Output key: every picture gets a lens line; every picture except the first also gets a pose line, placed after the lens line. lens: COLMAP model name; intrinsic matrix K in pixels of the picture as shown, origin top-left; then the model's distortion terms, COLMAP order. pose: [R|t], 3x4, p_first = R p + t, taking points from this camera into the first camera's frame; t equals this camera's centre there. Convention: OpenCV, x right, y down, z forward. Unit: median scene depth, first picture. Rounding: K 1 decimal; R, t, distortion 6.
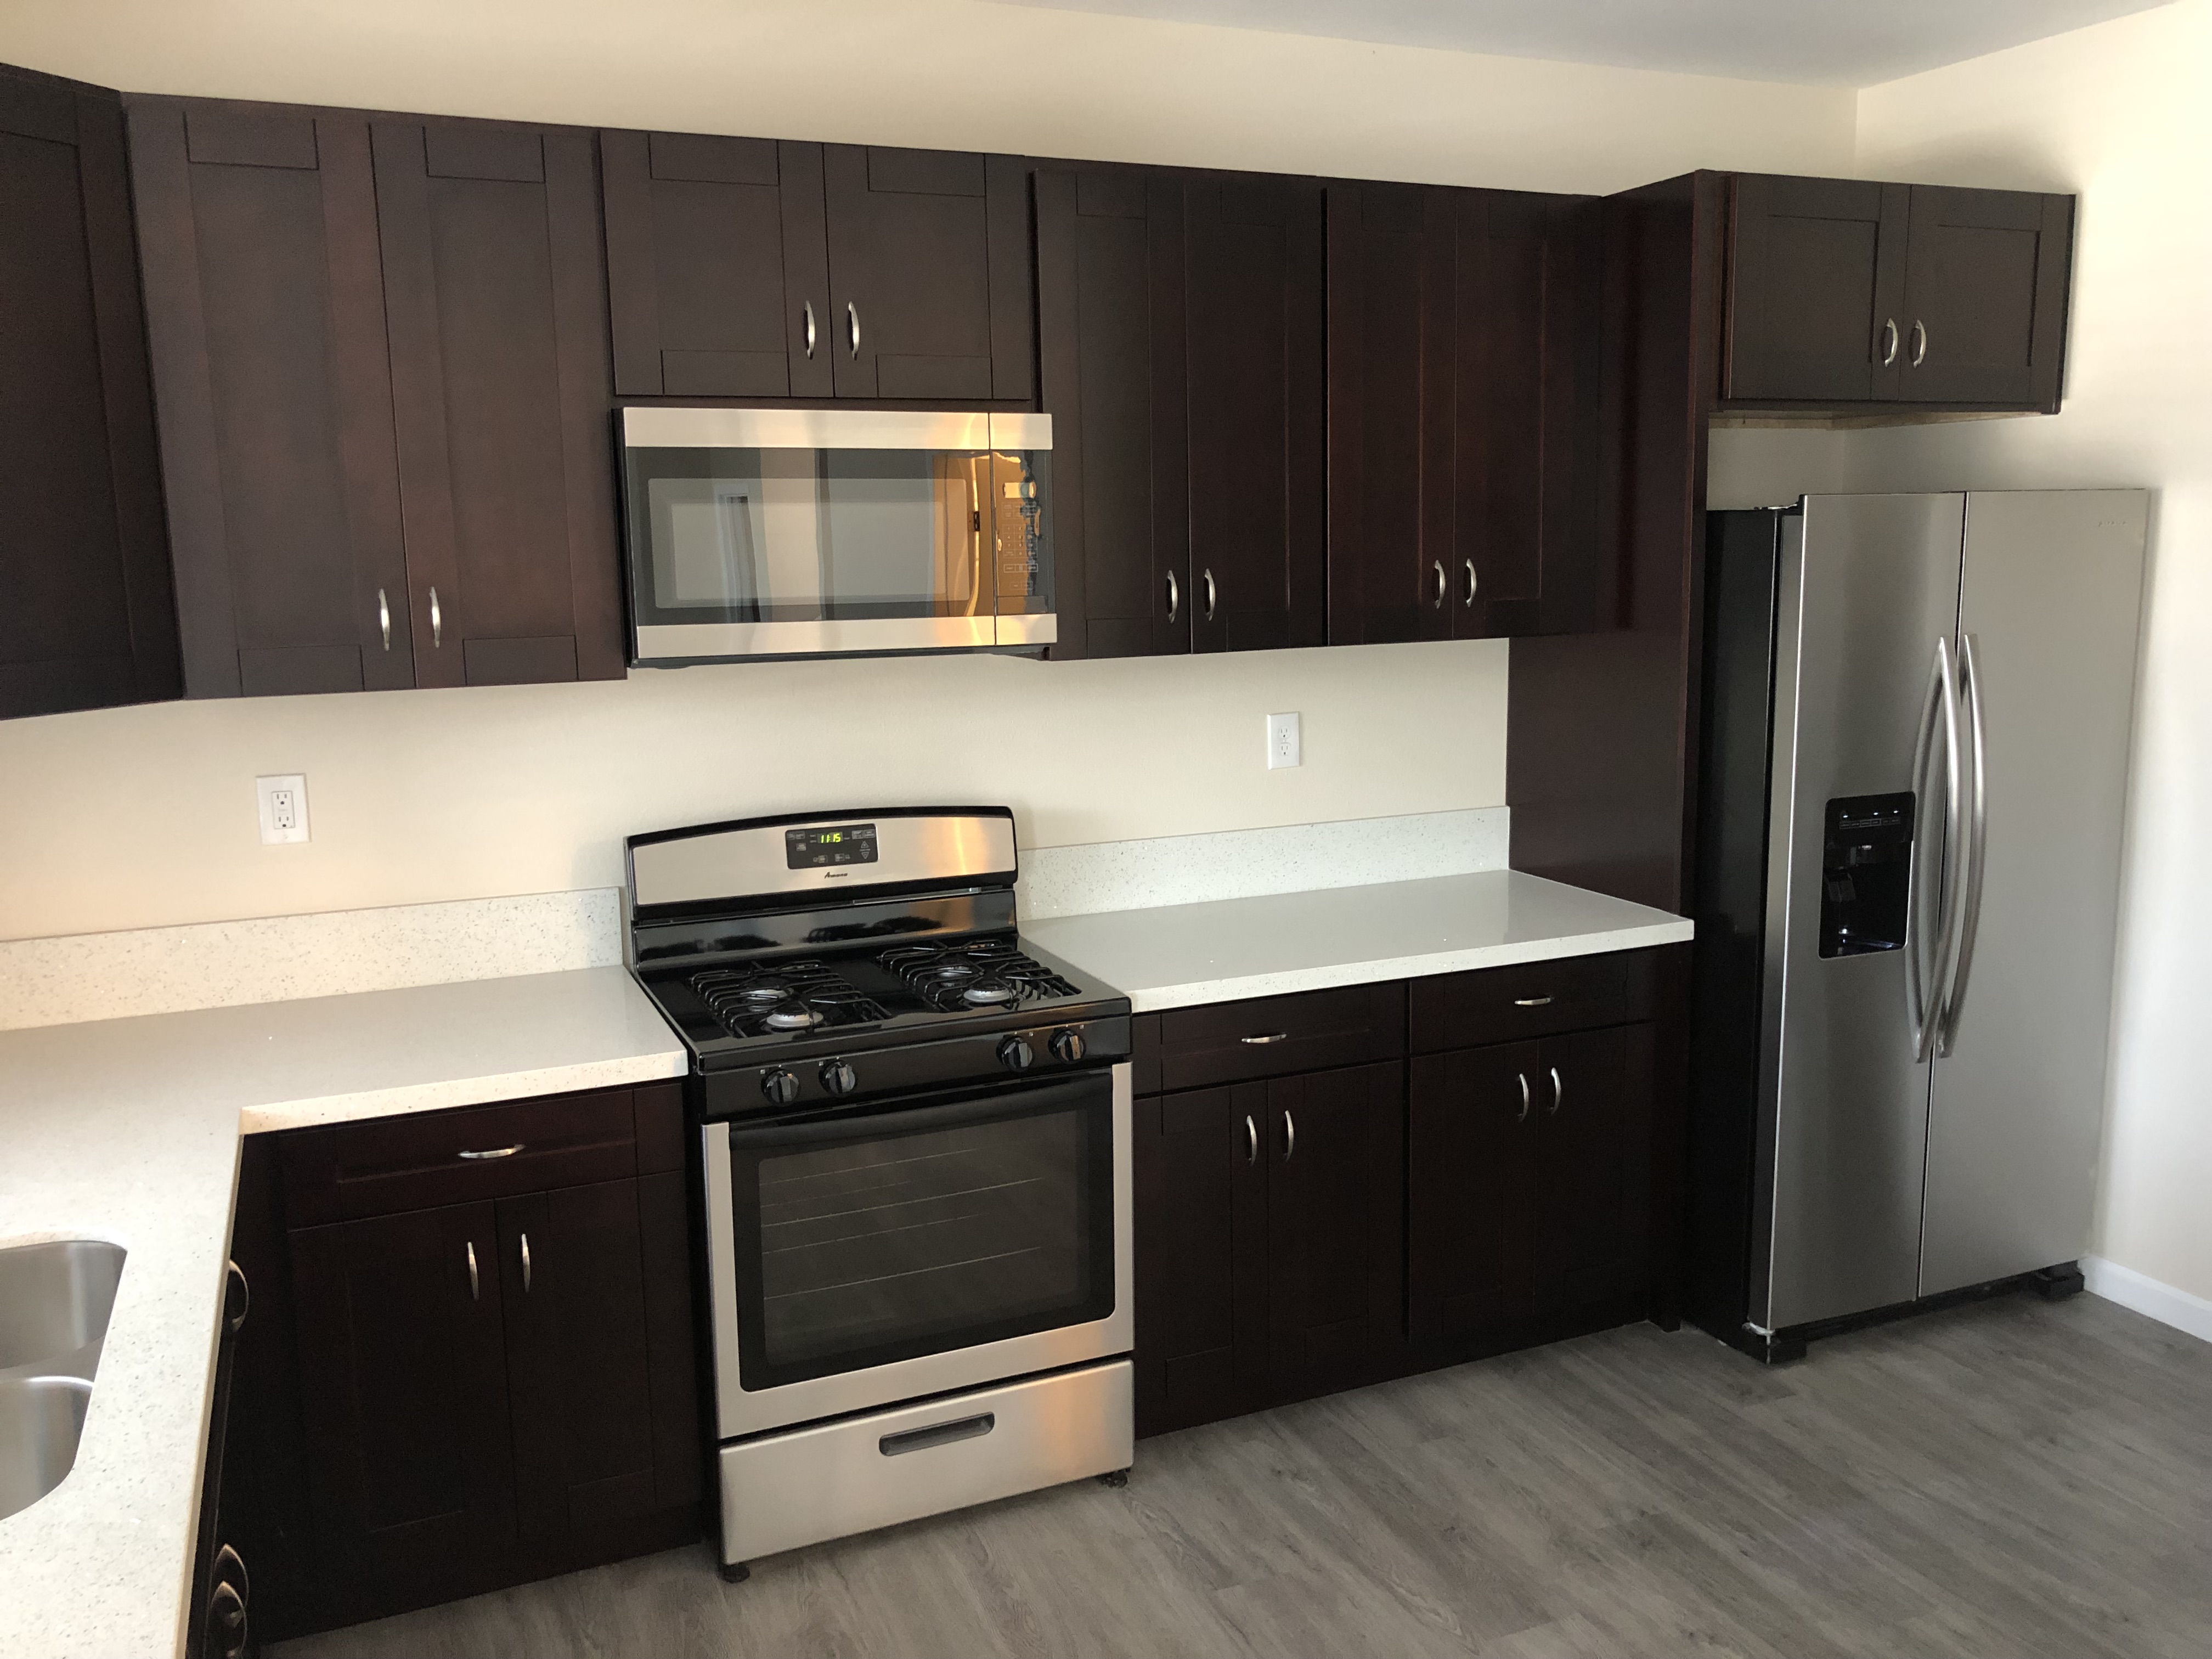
lens RADIAL K [[1792.1, 0, 1112.1], [0, 1792.1, 814.5], [0, 0, 1]] dist [0.003091, -0.001801]
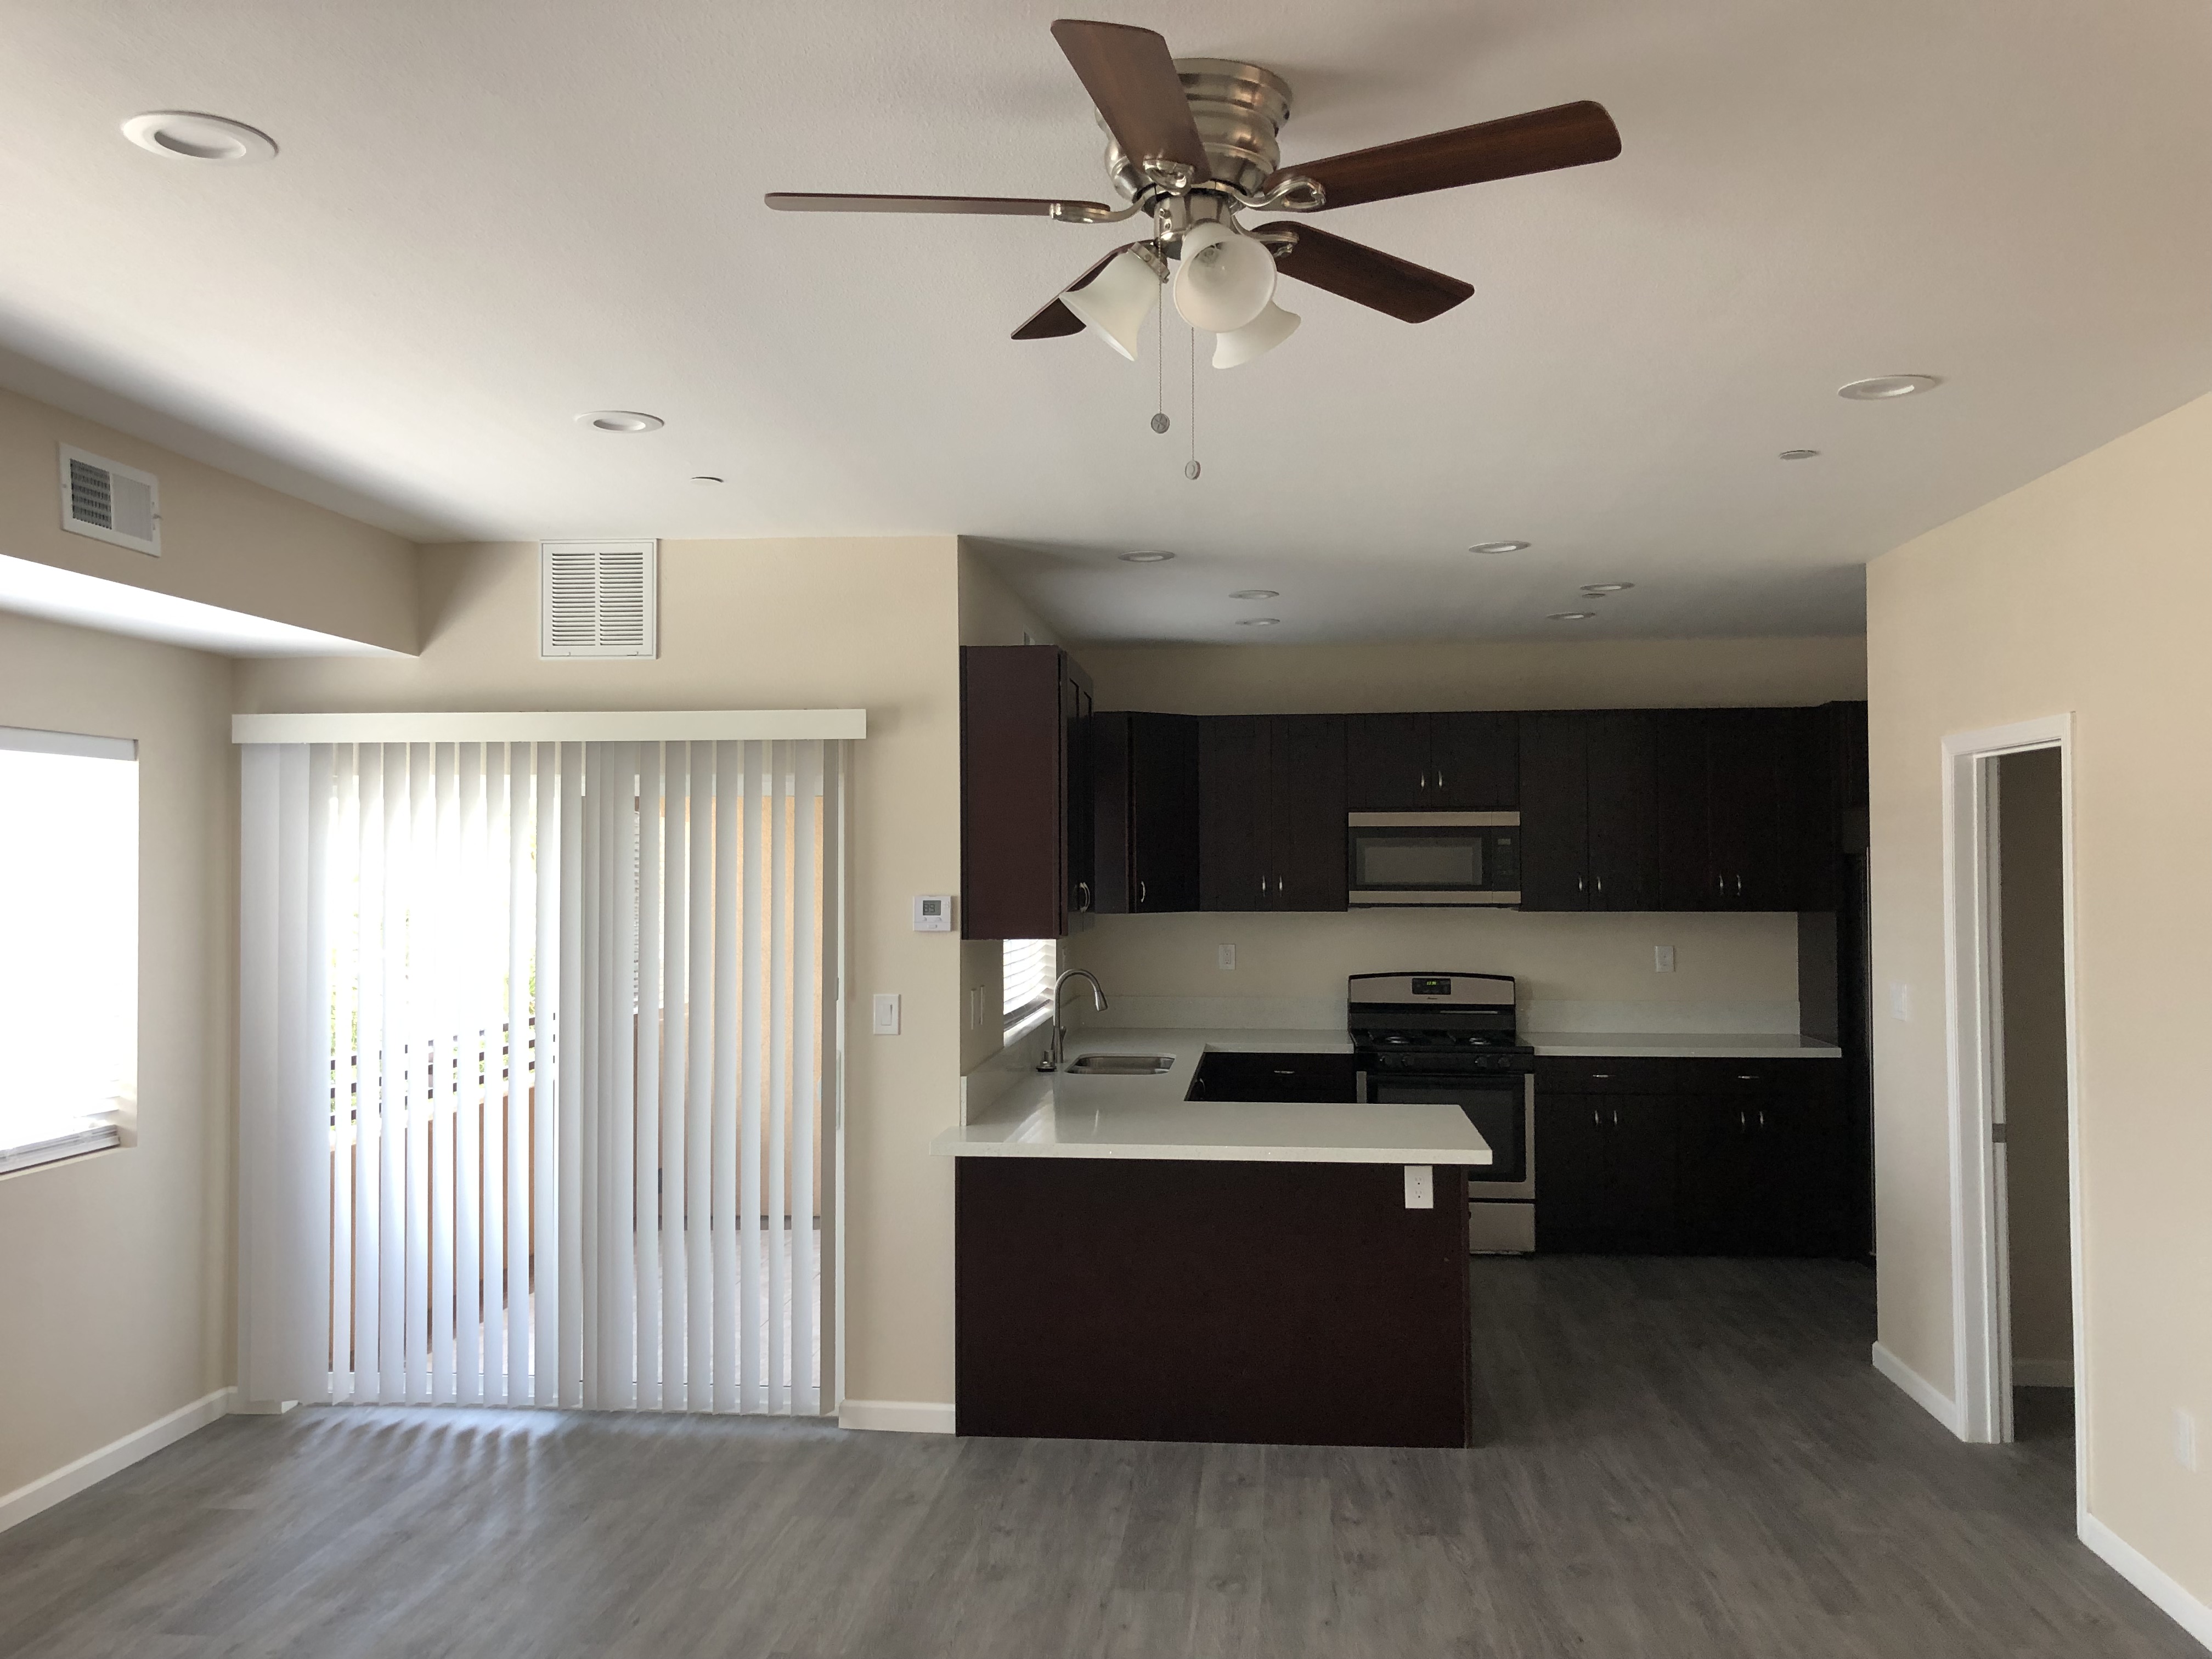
lens RADIAL K [[1792.1, 0, 1112.1], [0, 1792.1, 814.5], [0, 0, 1]] dist [0.003091, -0.001801]
pose [[0.872778, -0.005476, -0.488087, 0.684130], [-0.085574, 0.982734, -0.164045, 0.235422], [0.480558, 0.184943, 0.857240, -1.395331]]
